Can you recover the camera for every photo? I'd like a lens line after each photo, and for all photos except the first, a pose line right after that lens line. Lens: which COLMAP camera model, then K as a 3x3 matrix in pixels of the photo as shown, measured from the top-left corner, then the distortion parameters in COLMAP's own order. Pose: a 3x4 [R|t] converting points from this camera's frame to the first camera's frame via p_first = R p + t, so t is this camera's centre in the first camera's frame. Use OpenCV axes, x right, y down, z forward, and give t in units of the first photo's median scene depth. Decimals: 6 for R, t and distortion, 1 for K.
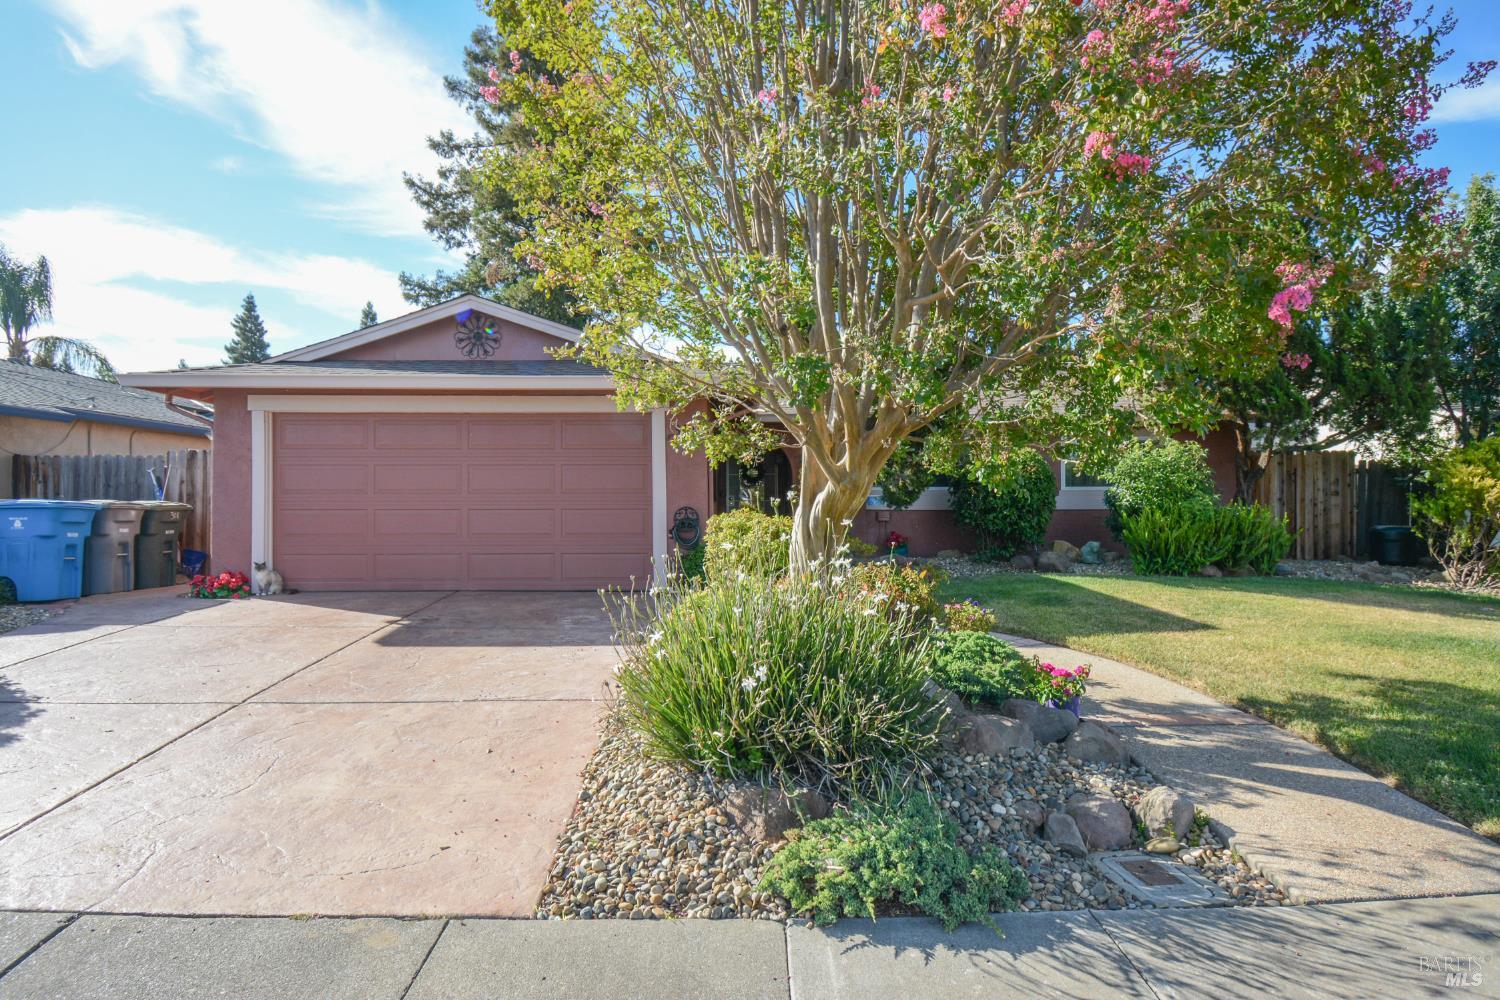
lens RADIAL K [[801.6, 0, 759.3], [0, 801.6, 500.8], [0, 0, 1]] dist [-0.016543, -0.000526]
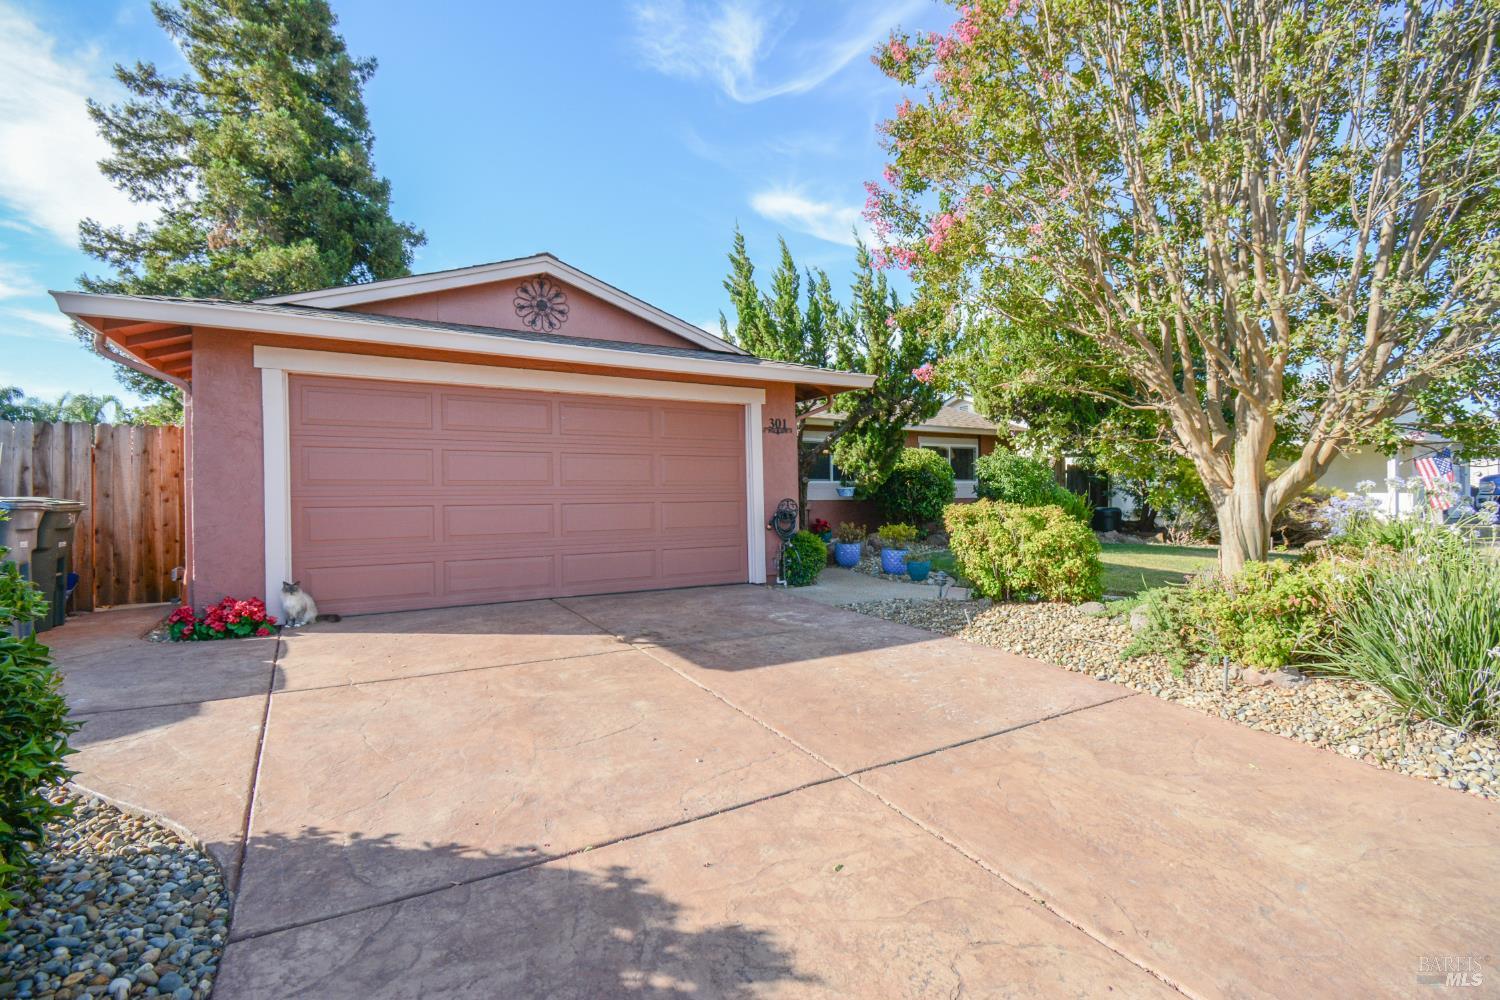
lens RADIAL K [[659.3, 0, 749.9], [0, 659.3, 497.1], [0, 0, 1]] dist [-0.011389, -0.009332]
pose [[0.877825, -0.008225, 0.478911, -0.161336], [0.004157, 0.999946, 0.009553, -0.000843], [-0.478964, -0.006395, 0.877811, 0.084922]]
